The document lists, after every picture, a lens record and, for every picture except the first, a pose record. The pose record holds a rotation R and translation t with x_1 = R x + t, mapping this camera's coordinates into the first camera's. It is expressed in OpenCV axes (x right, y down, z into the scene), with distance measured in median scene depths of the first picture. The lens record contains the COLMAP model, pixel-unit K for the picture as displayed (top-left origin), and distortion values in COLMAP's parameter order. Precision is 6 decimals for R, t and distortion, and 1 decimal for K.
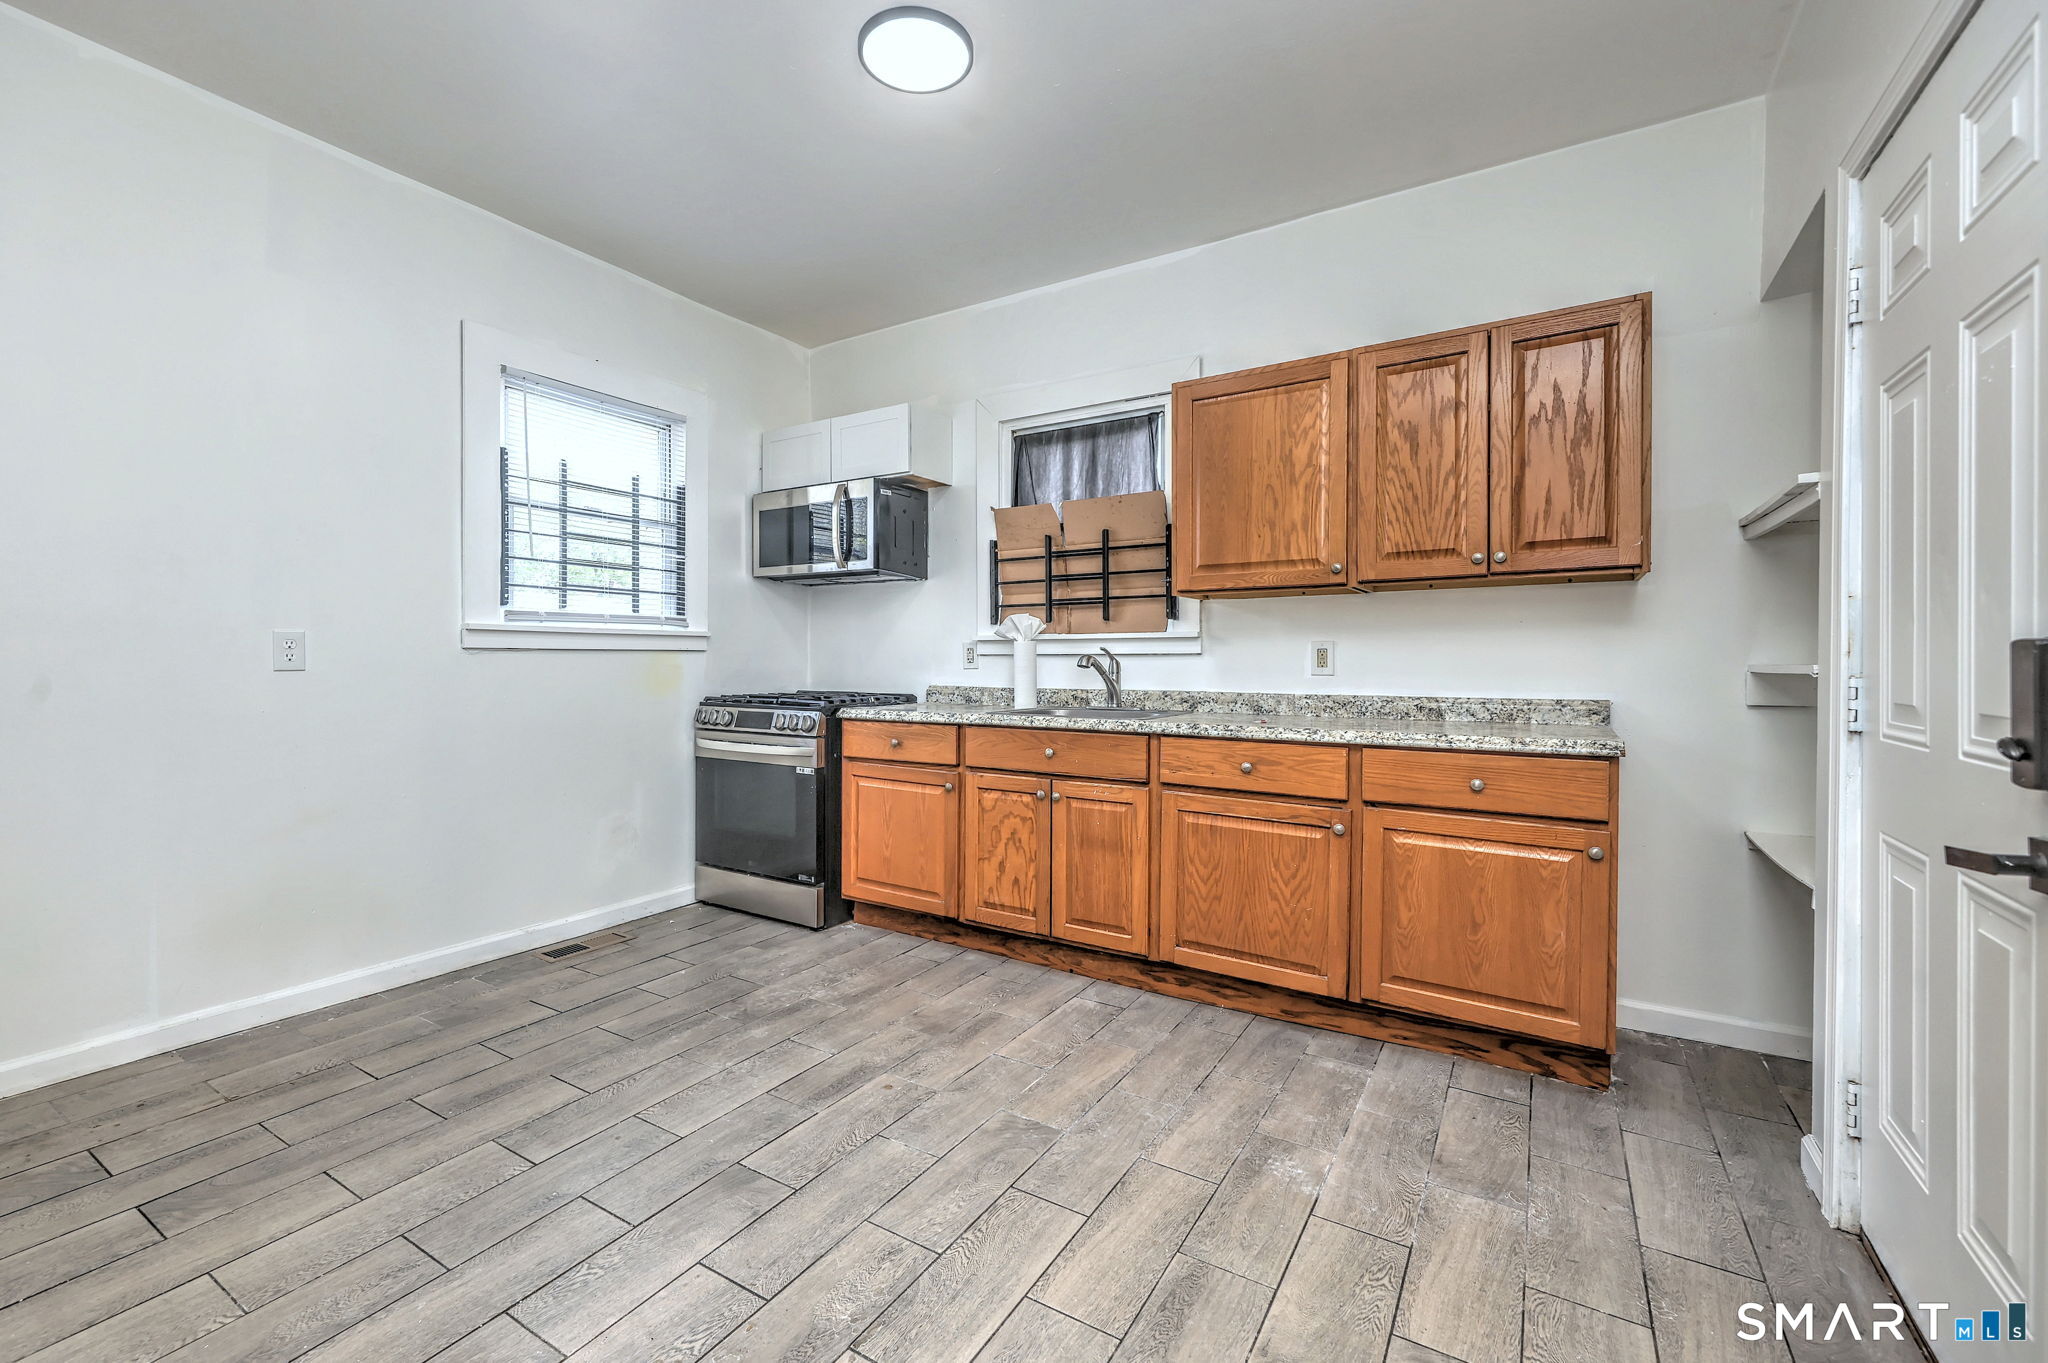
lens RADIAL K [[852.7, 0, 987.7], [0, 852.7, 670.5], [0, 0, 1]] dist [0.002218, -0.000425]
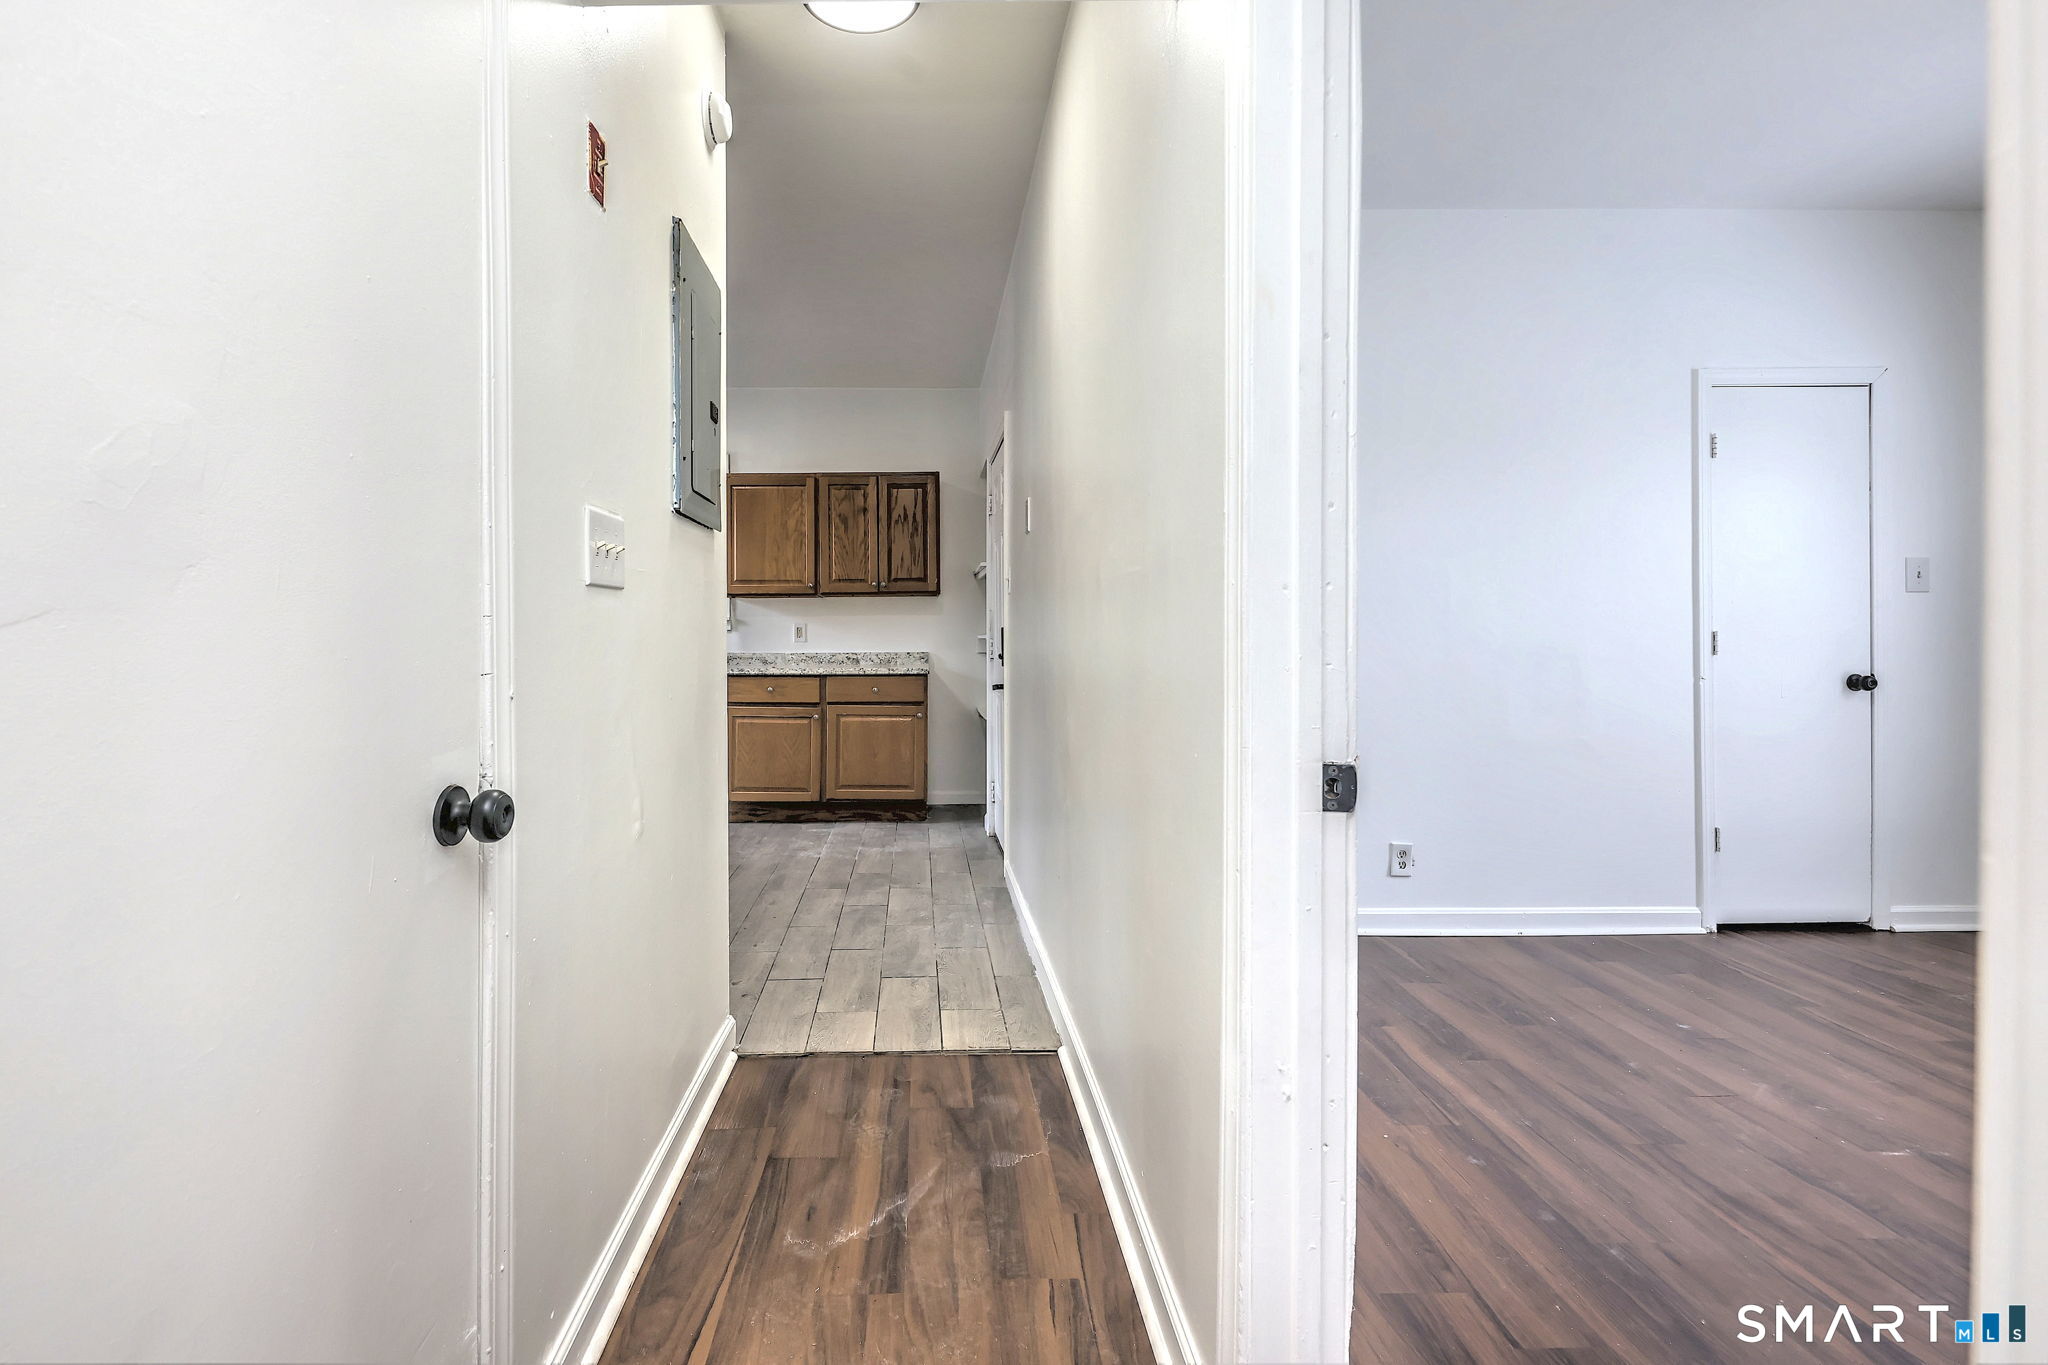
lens RADIAL K [[897.8, 0, 932.2], [0, 897.8, 632.4], [0, 0, 1]] dist [0.000260, -0.000395]
pose [[0.830793, -0.003125, 0.556573, -0.463941], [0.011240, 0.999875, -0.011163, 0.010072], [-0.556469, 0.015530, 0.830723, -0.788791]]
